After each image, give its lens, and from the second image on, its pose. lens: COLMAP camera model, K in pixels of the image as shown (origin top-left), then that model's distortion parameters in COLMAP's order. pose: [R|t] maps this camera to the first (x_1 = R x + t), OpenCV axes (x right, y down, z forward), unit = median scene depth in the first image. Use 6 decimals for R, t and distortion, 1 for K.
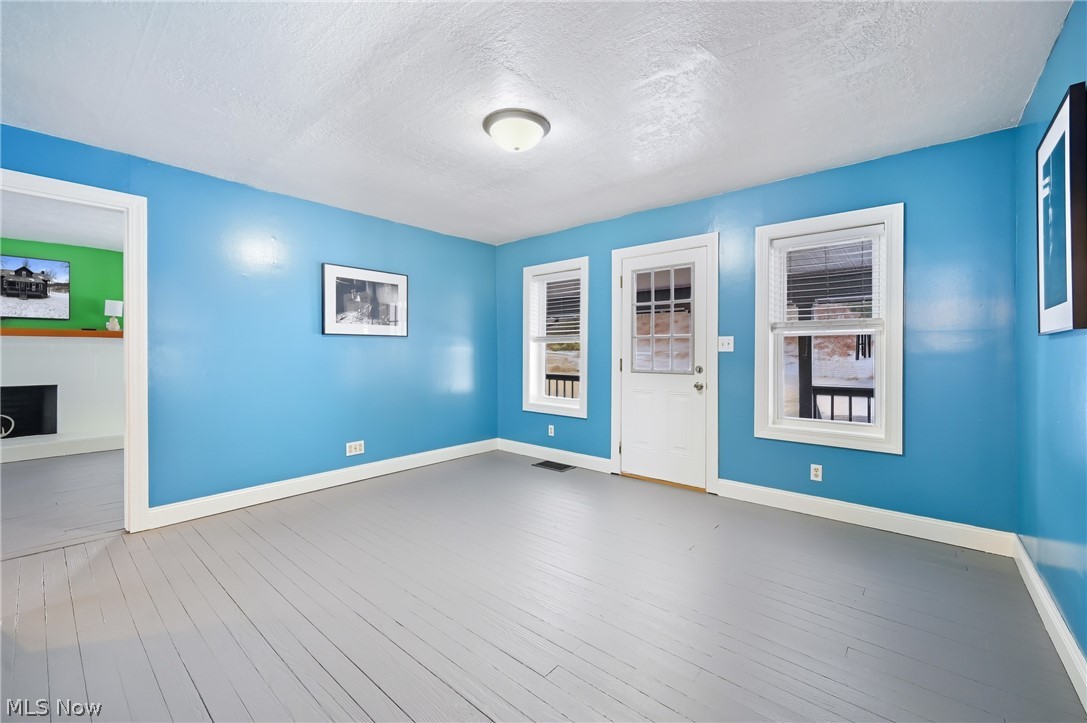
lens RADIAL K [[441.0, 0, 546.8], [0, 441.0, 354.8], [0, 0, 1]] dist [-0.001571, -0.000111]
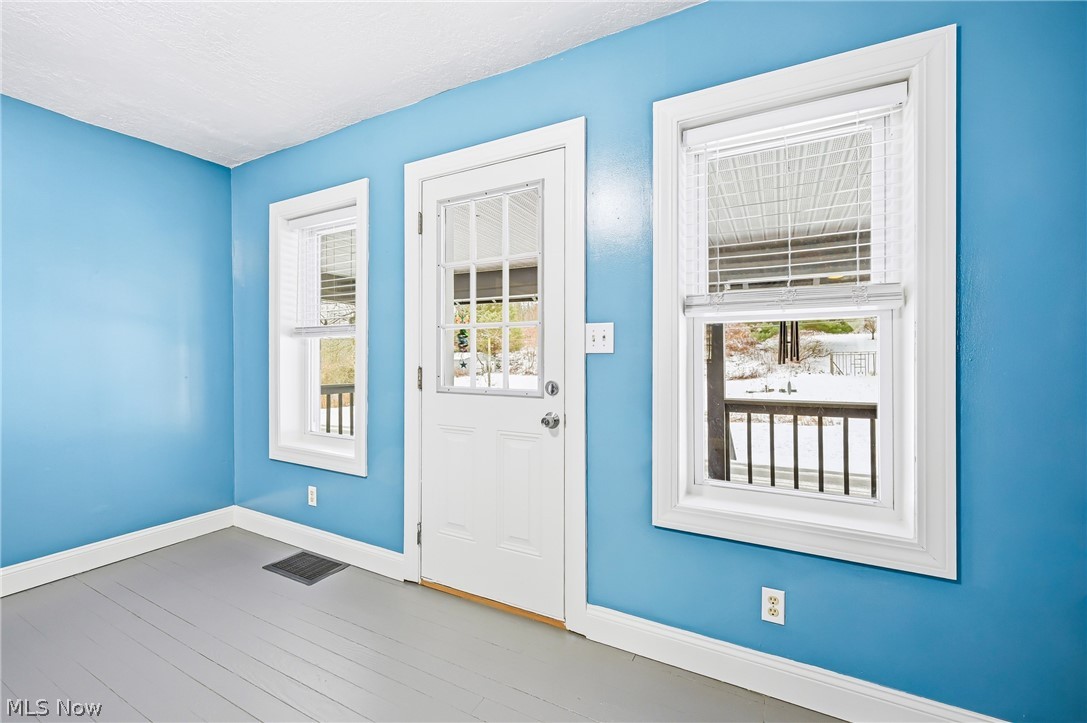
lens RADIAL K [[452.4, 0, 547.1], [0, 452.4, 354.9], [0, 0, 1]] dist [0.000157, -0.000019]
pose [[0.977467, -0.002976, 0.211066, 0.212892], [0.003570, 0.999991, -0.002436, -0.003669], [-0.211057, 0.003135, 0.977469, 0.451829]]
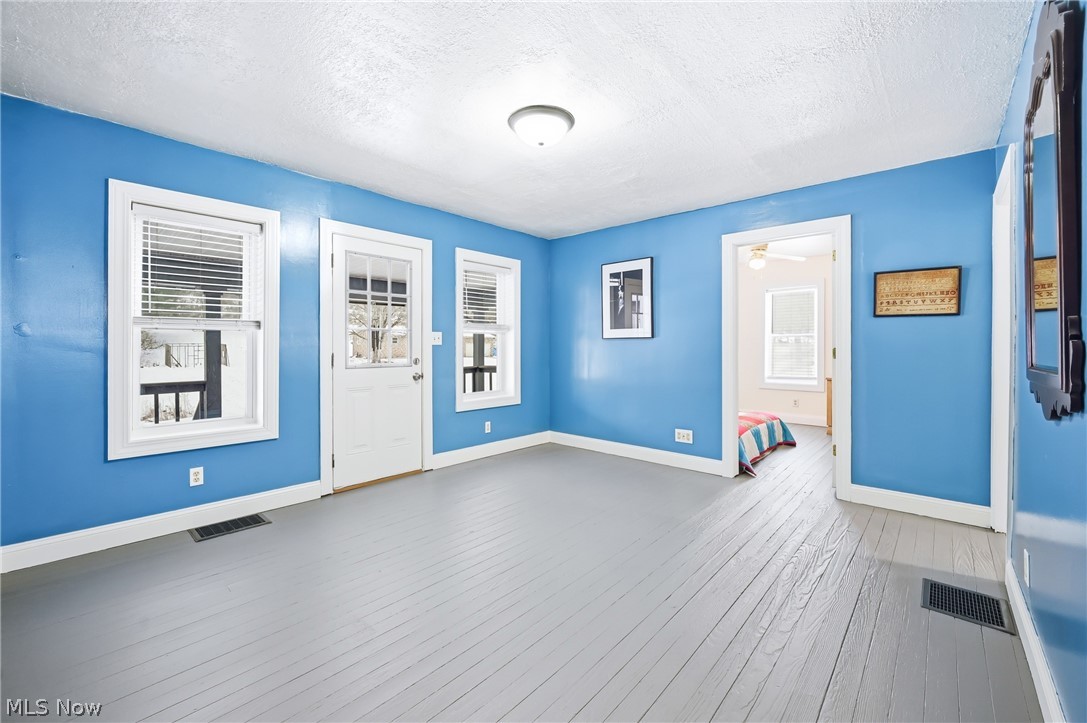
lens RADIAL K [[443.2, 0, 545.7], [0, 443.2, 343.4], [0, 0, 1]] dist [-0.000321, -0.000037]
pose [[0.032562, 0.002113, 0.999467, -0.684704], [0.004860, 0.999986, -0.002272, -0.006230], [-0.999458, 0.004931, 0.032551, 0.600112]]
